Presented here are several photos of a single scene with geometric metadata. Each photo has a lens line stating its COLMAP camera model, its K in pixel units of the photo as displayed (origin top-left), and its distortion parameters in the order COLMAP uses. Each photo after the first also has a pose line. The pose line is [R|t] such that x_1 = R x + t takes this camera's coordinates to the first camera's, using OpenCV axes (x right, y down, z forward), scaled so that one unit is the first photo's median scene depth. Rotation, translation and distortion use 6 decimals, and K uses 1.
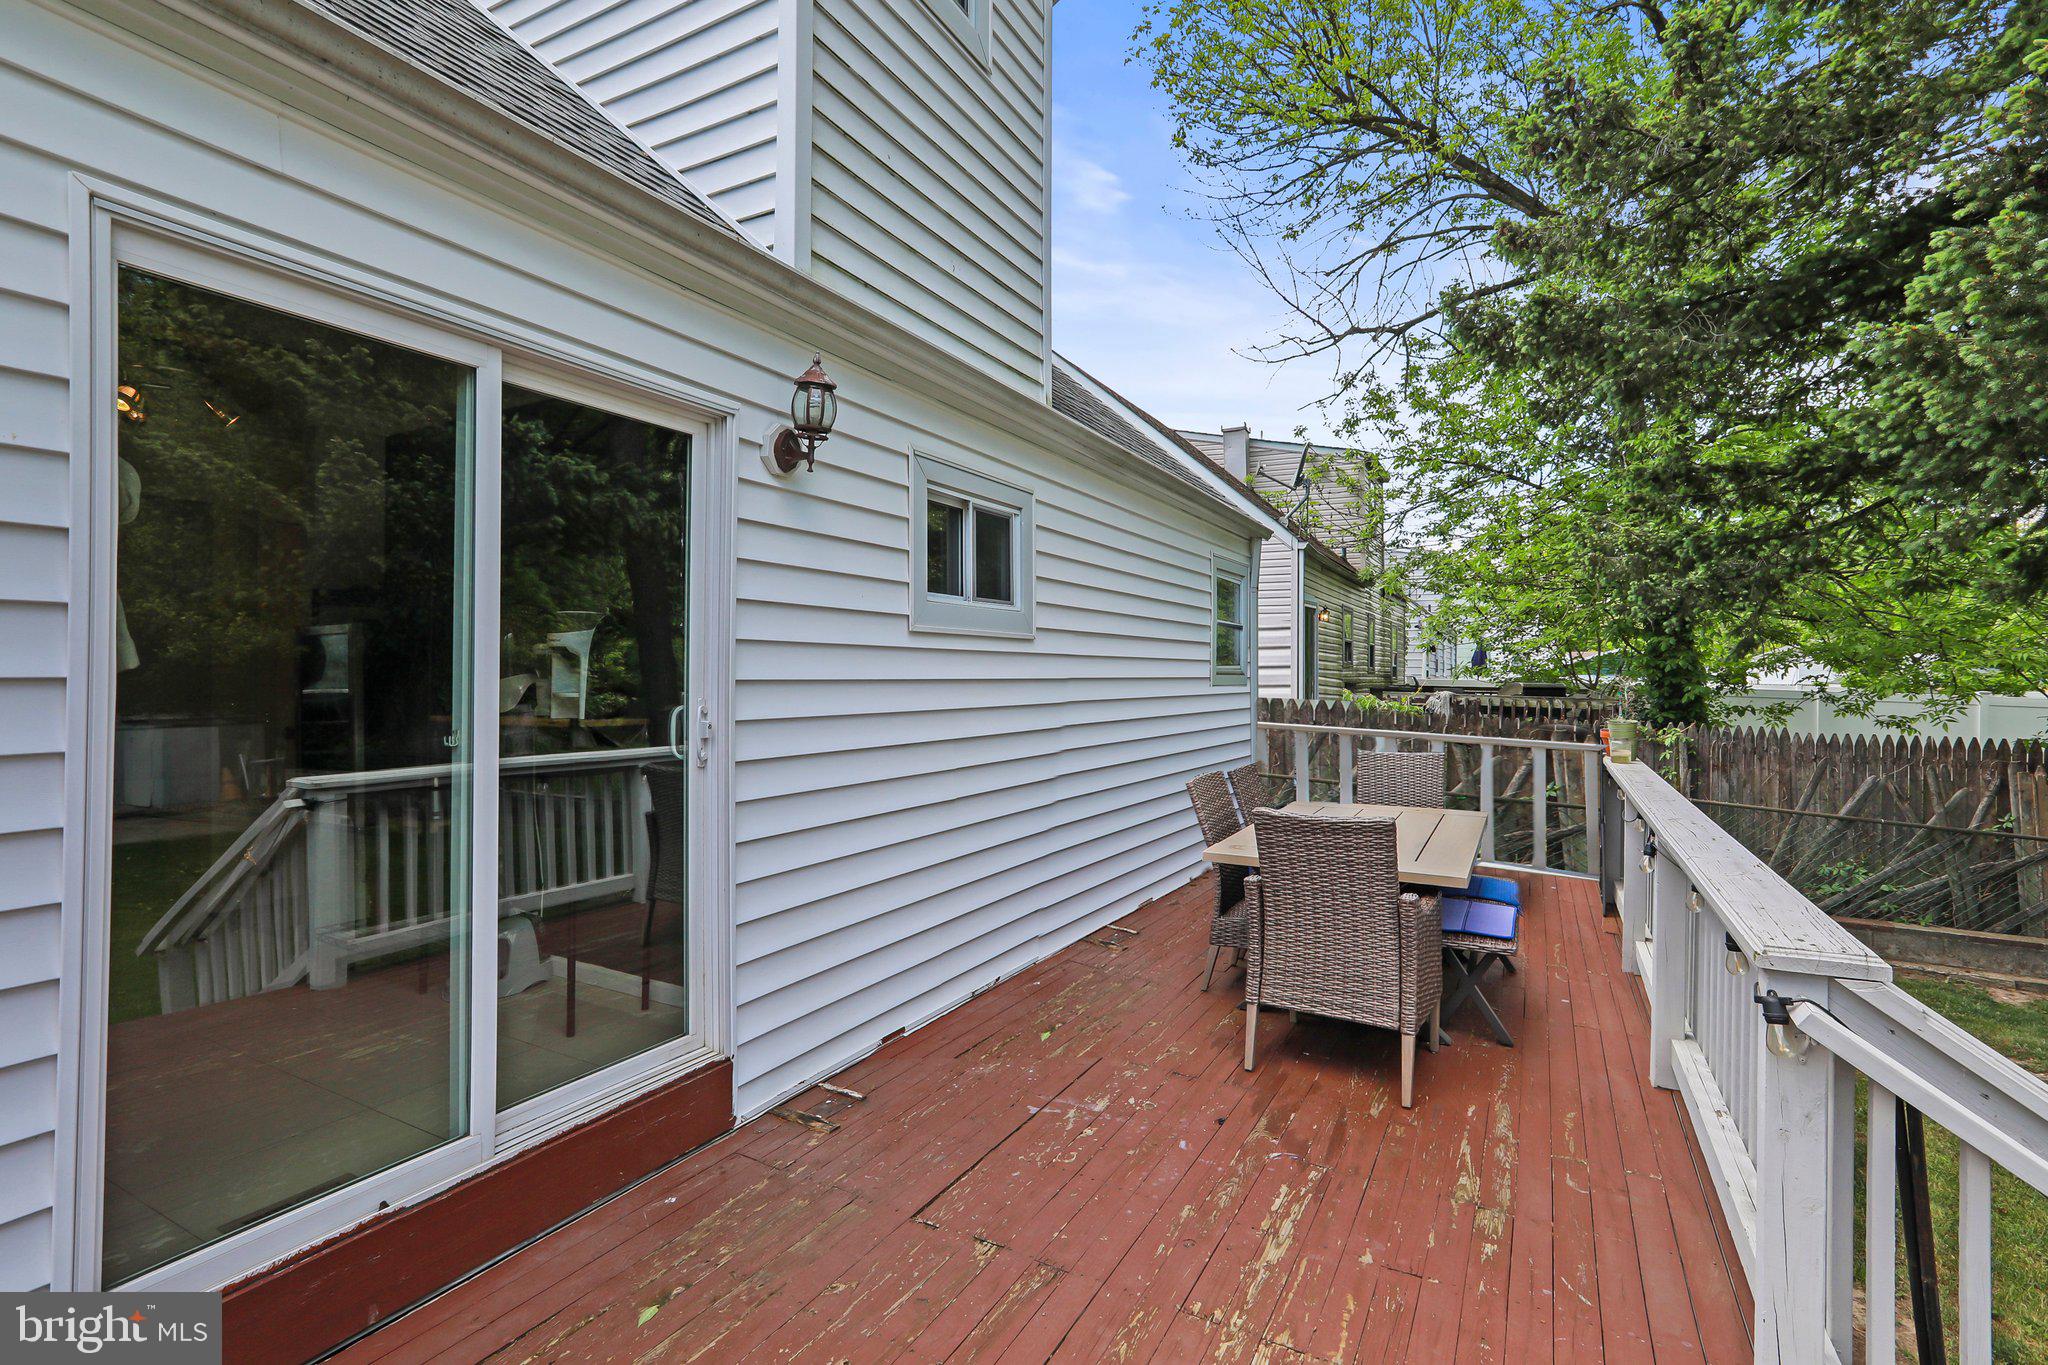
lens RADIAL K [[939.0, 0, 1034.3], [0, 939.0, 680.3], [0, 0, 1]] dist [-0.023009, 0.011547]
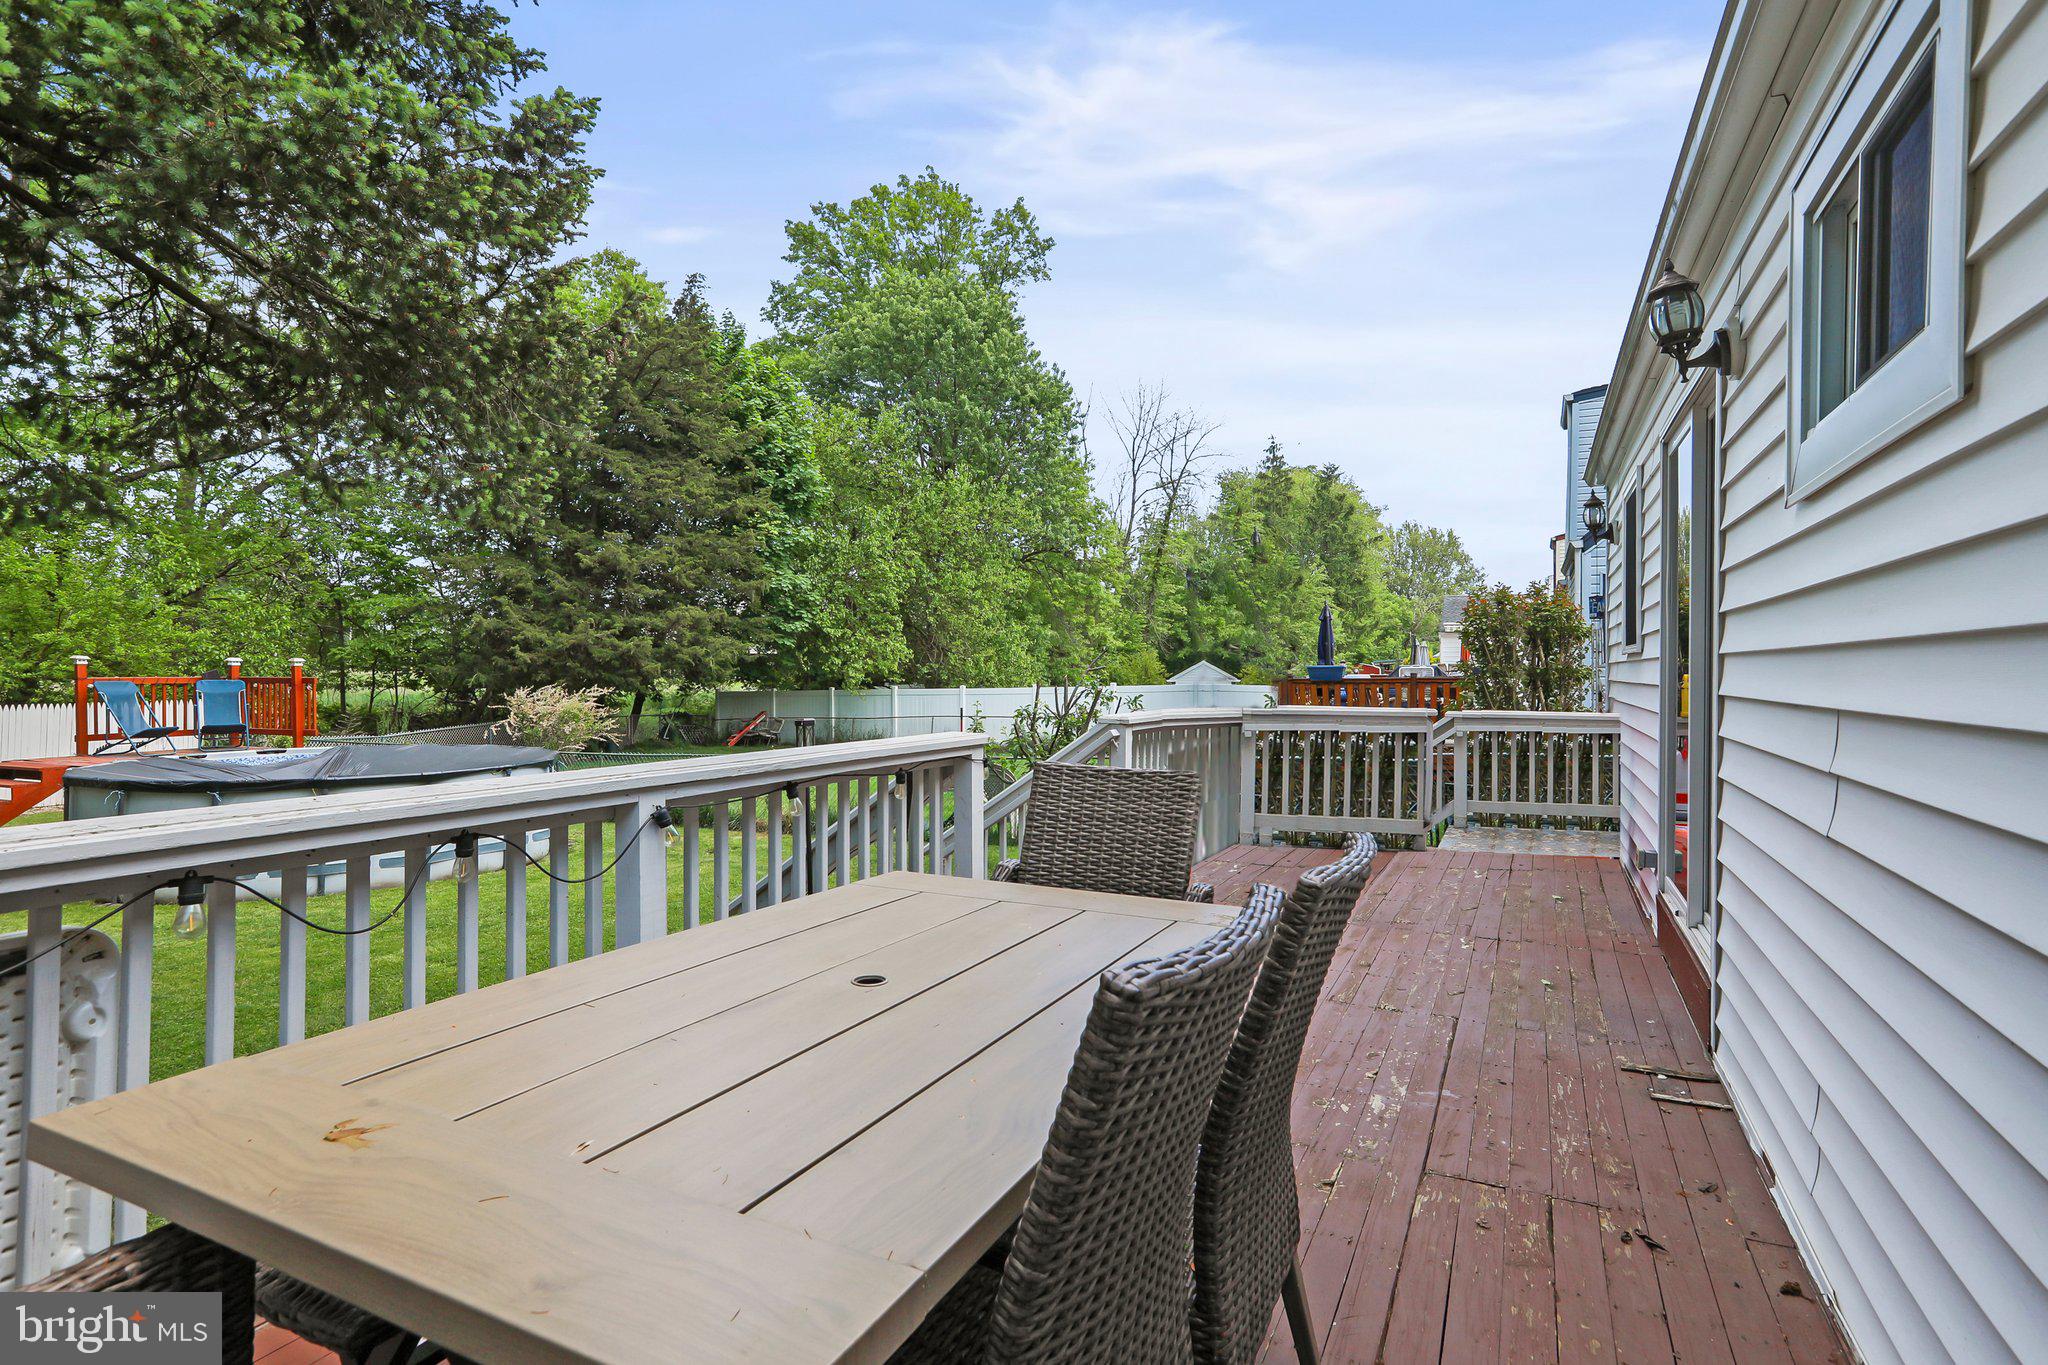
lens RADIAL K [[1011.7, 0, 1033.9], [0, 1011.7, 672.9], [0, 0, 1]] dist [-0.012428, 0.011299]
pose [[-0.999277, -0.004973, -0.037706, 0.427151], [-0.005110, 0.999981, 0.003543, 0.059408], [0.037688, 0.003733, -0.999283, 1.931129]]
